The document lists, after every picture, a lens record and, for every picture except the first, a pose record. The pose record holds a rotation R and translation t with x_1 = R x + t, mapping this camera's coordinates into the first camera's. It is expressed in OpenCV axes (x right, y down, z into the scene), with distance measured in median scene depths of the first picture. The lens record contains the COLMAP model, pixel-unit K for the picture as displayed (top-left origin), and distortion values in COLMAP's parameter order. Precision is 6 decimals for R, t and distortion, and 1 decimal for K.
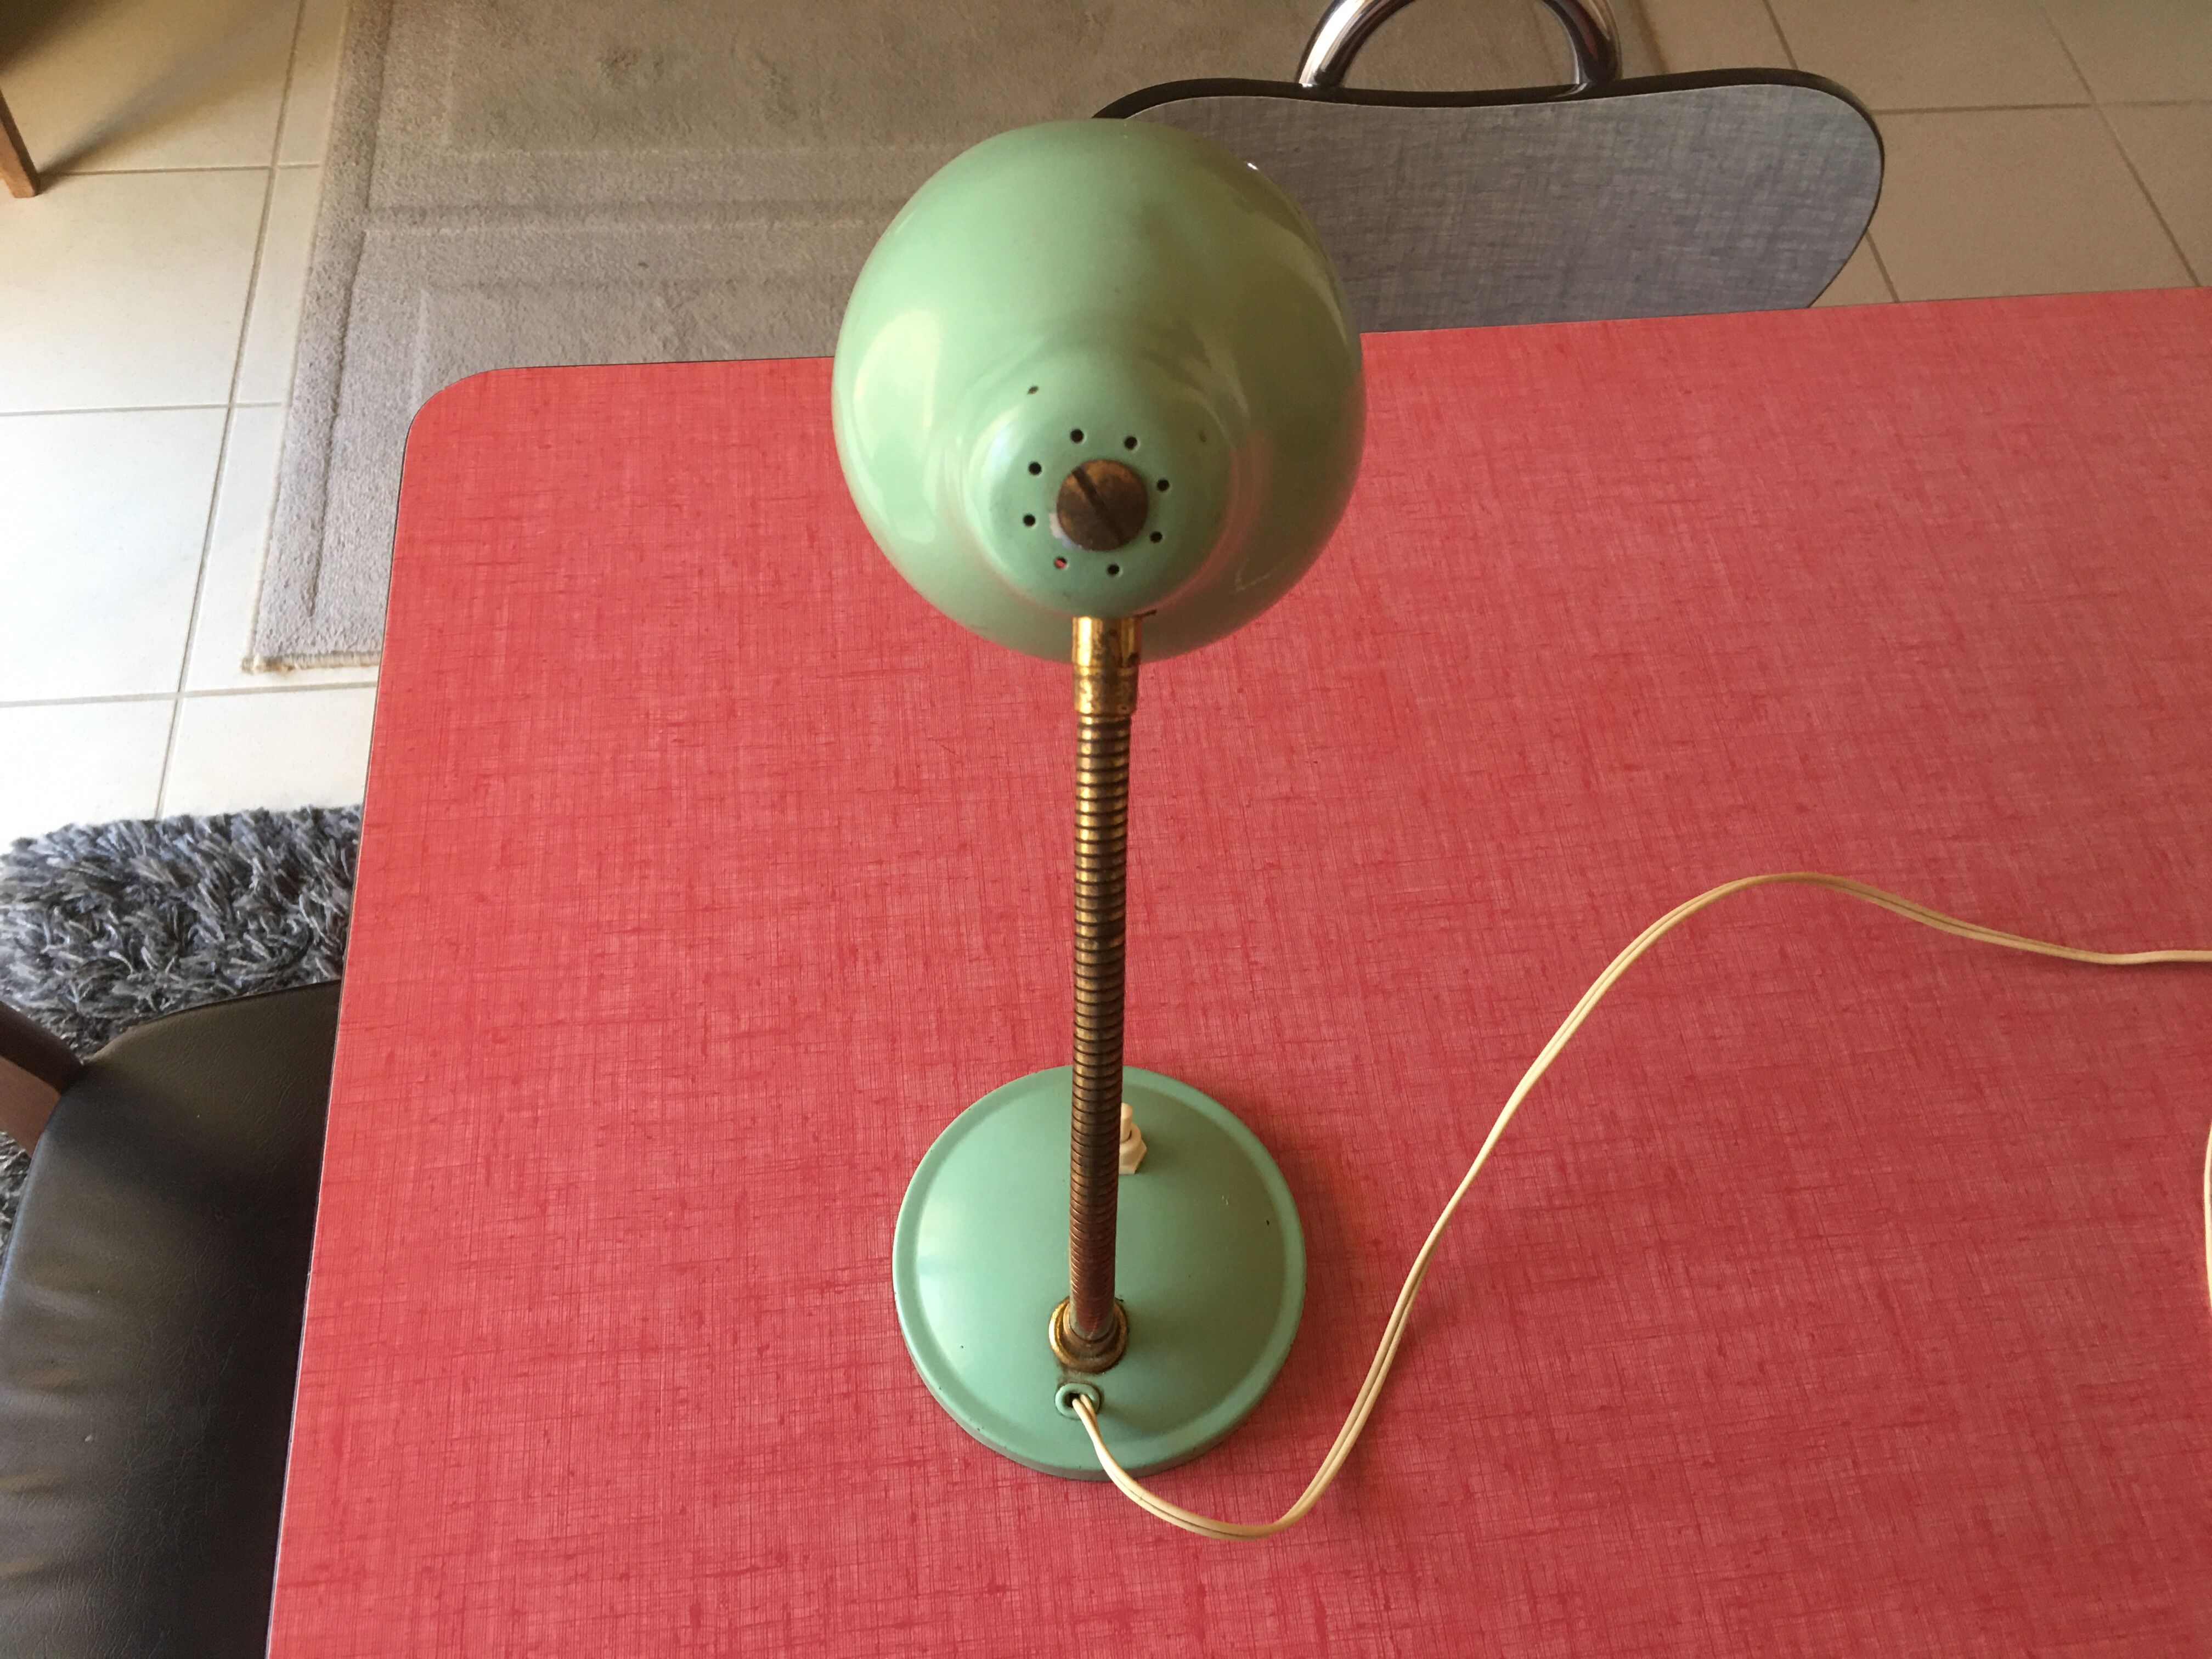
lens RADIAL K [[1878.7, 0, 1102.1], [0, 1878.7, 835.6], [0, 0, 1]] dist [0.081270, -0.133918]
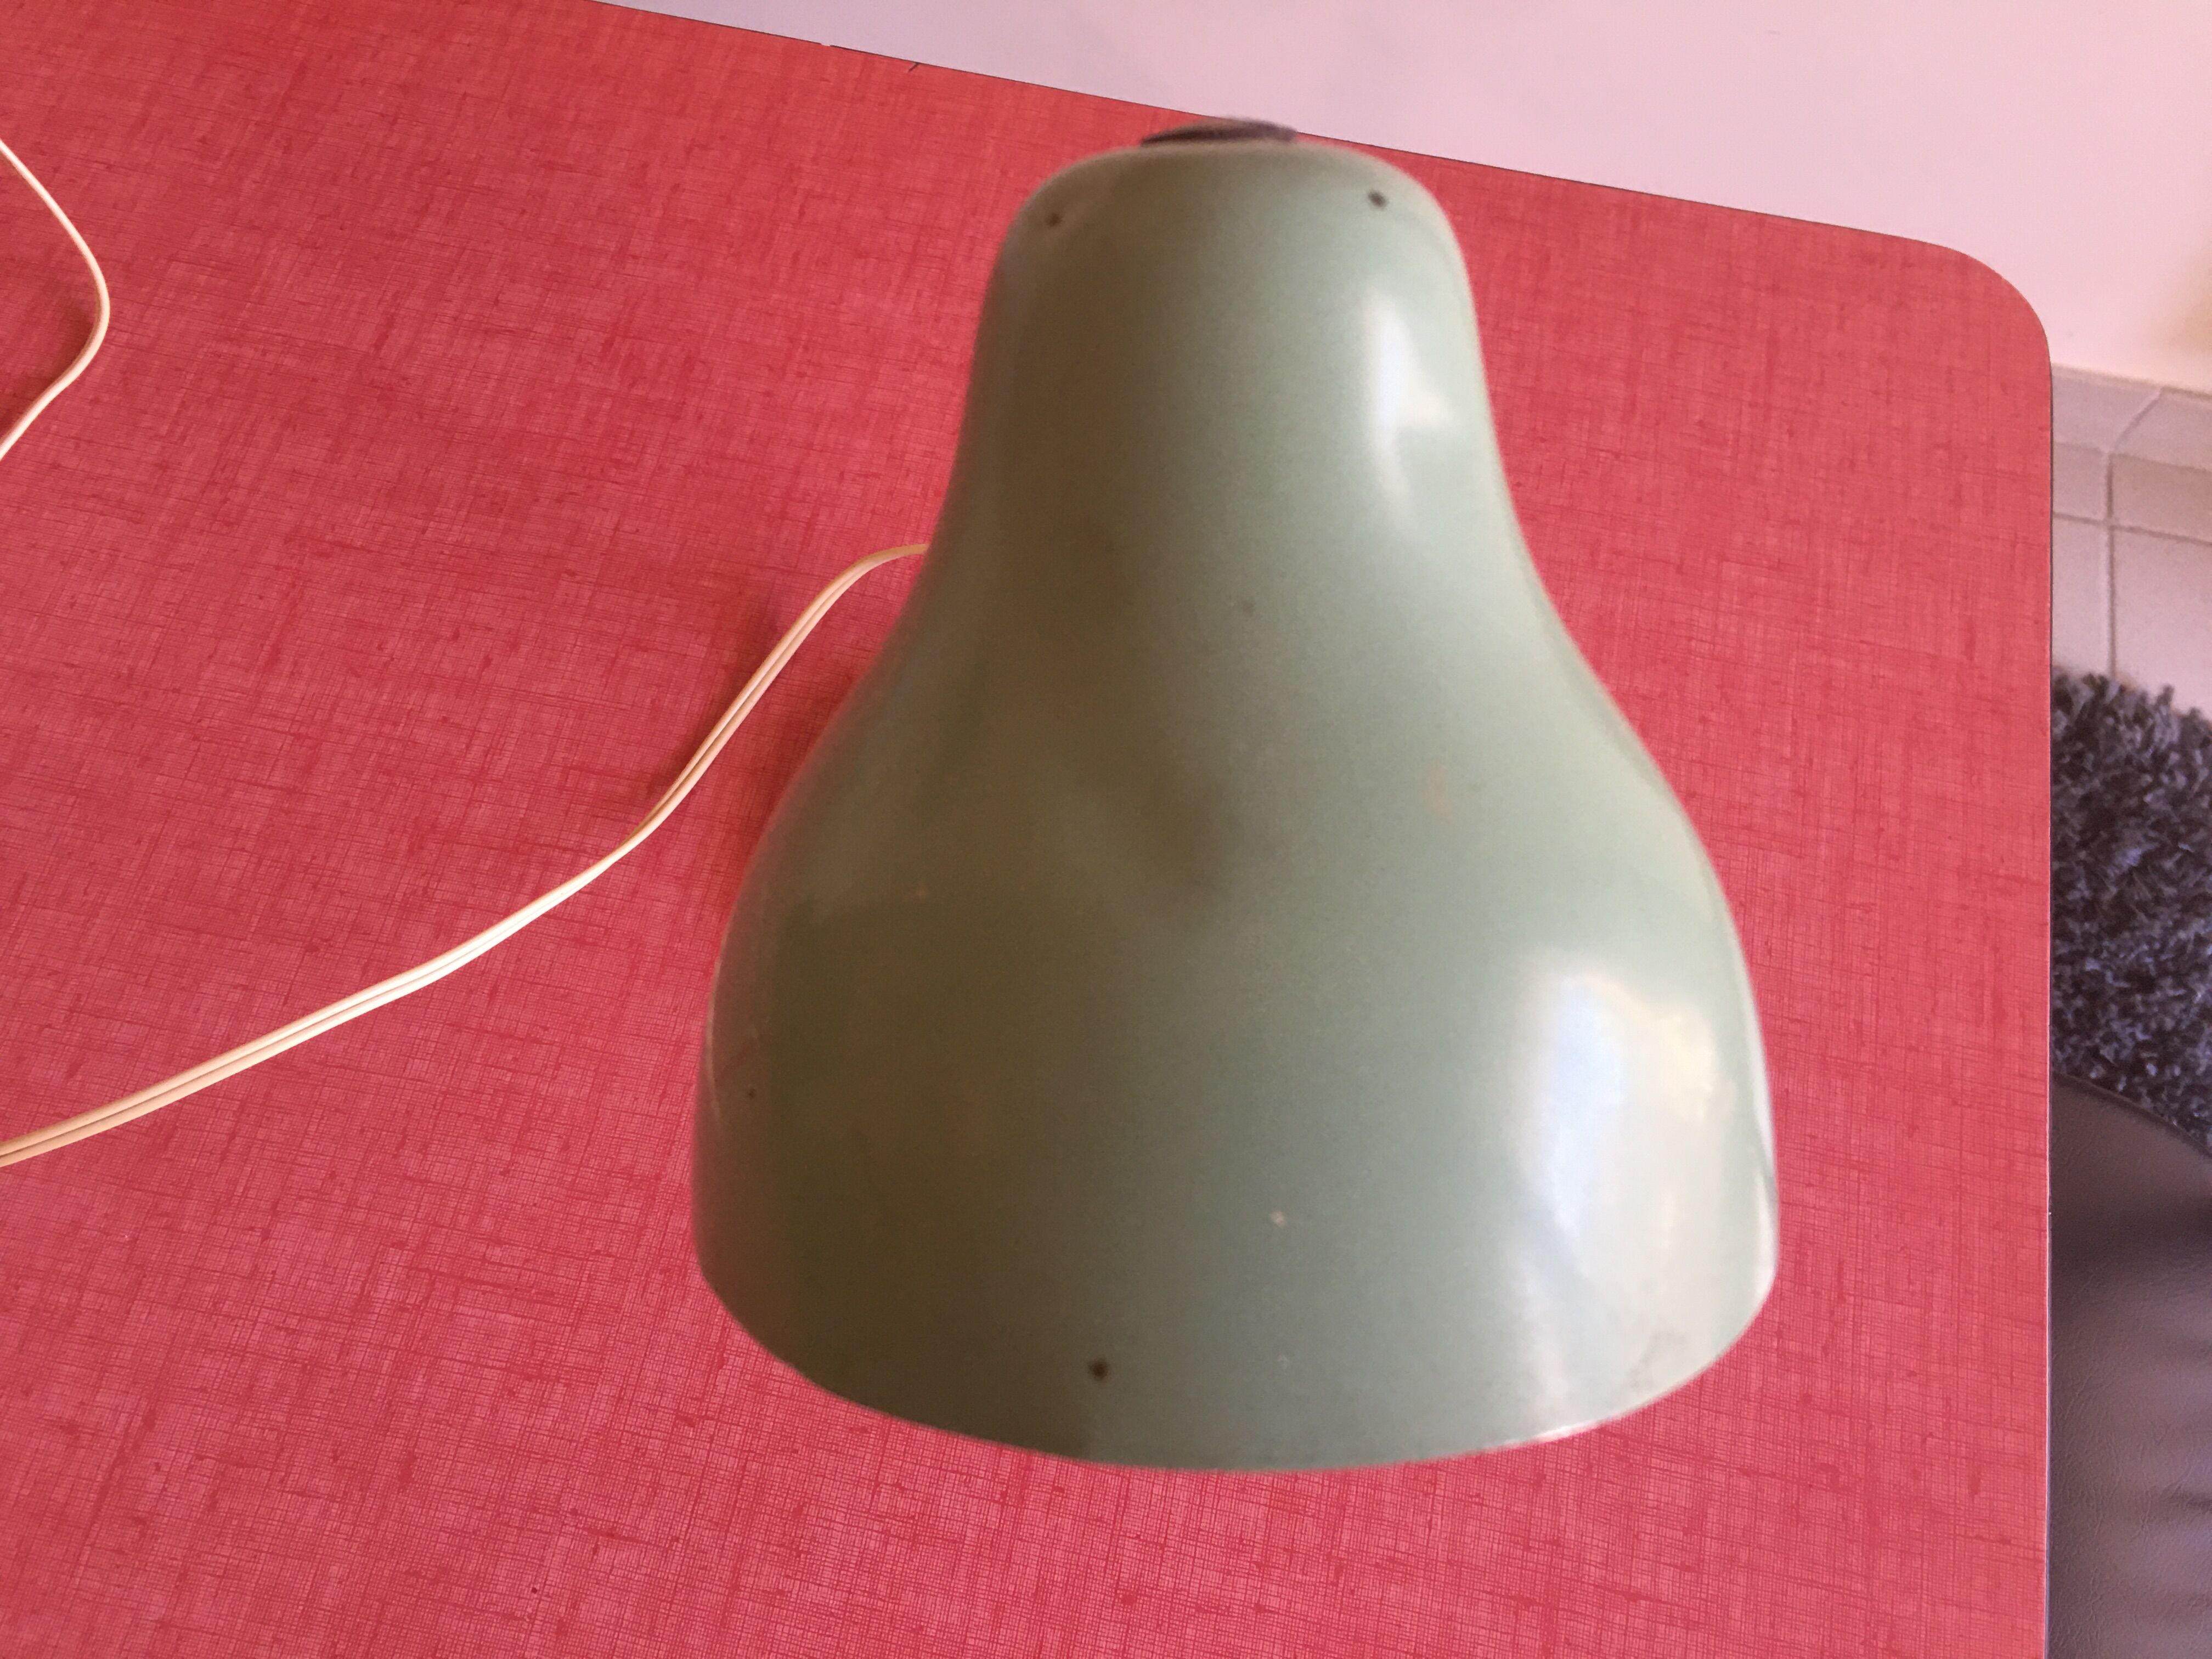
lens RADIAL K [[1878.7, 0, 1098.9], [0, 1878.7, 826.6], [0, 0, 1]] dist [0.081270, -0.133918]
pose [[-0.949393, -0.309248, 0.054940, -0.019581], [0.223295, -0.541528, 0.810485, -0.401832], [-0.220889, 0.781737, 0.583177, 0.445395]]
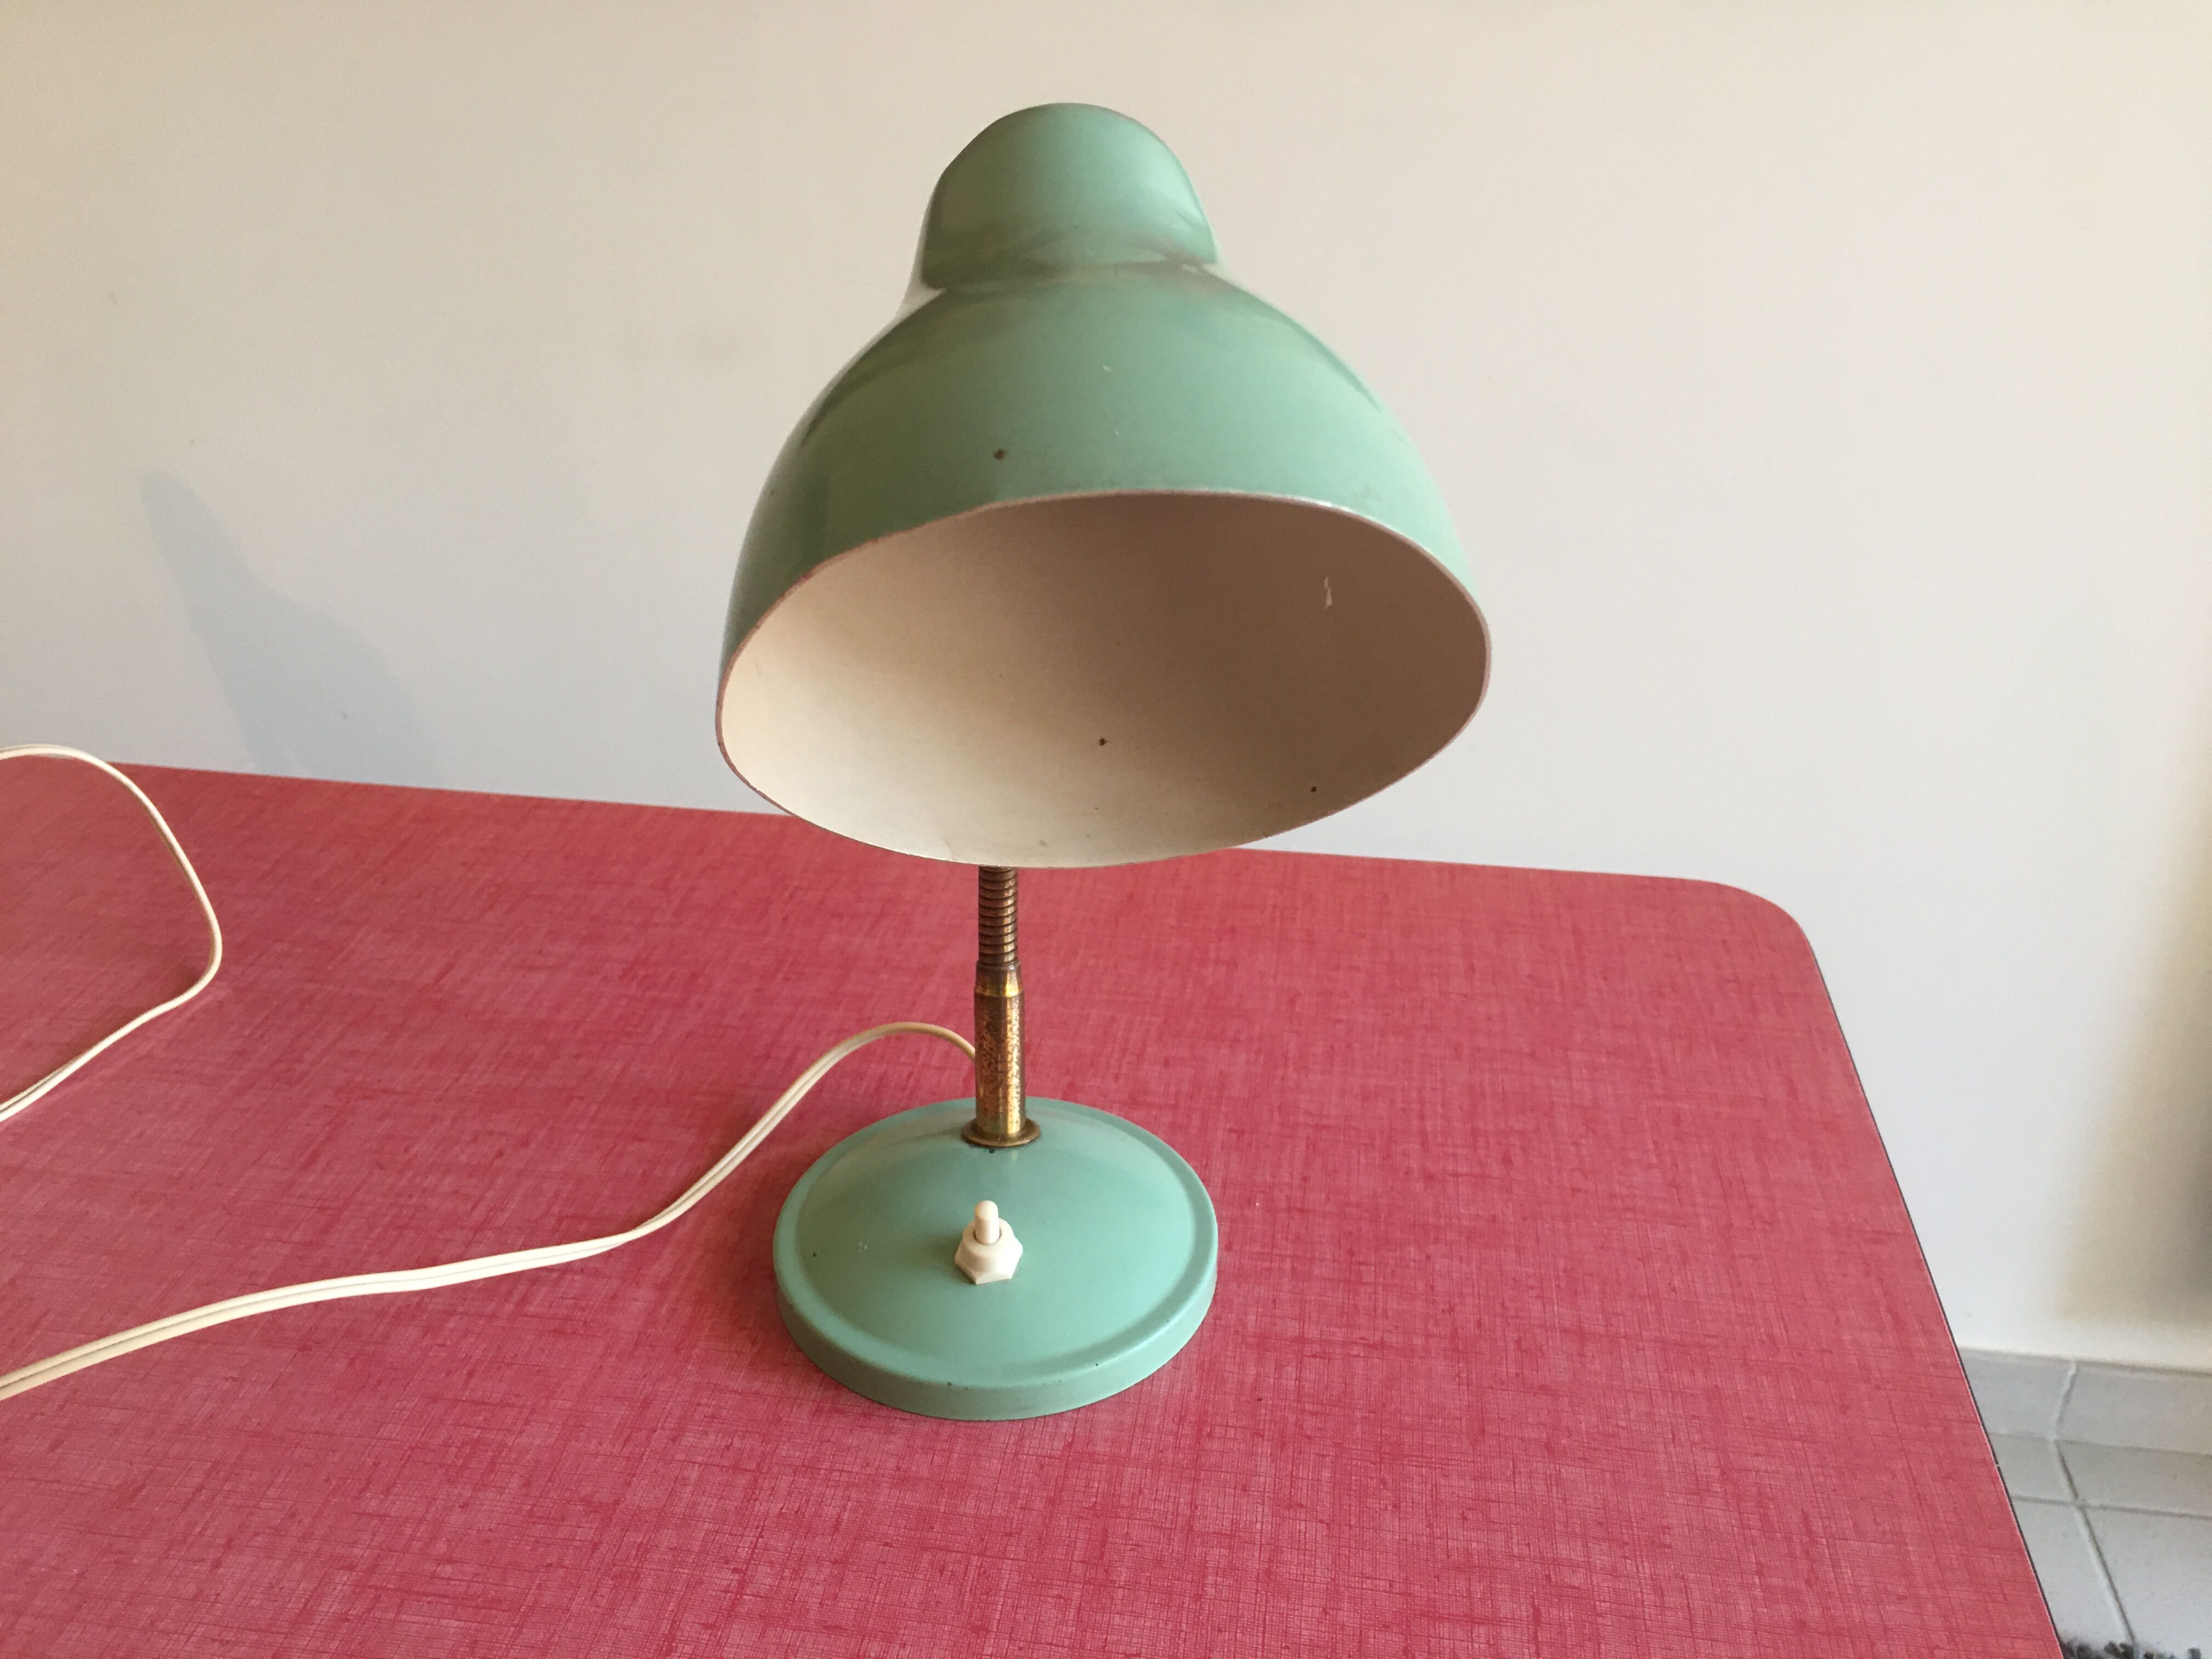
lens RADIAL K [[1878.7, 0, 1089.8], [0, 1878.7, 834.2], [0, 0, 1]] dist [0.081270, -0.133918]
pose [[-0.966338, -0.157342, 0.203554, -0.147465], [0.195185, 0.067094, 0.978469, -0.625357], [-0.167612, 0.985262, -0.034124, 0.760474]]
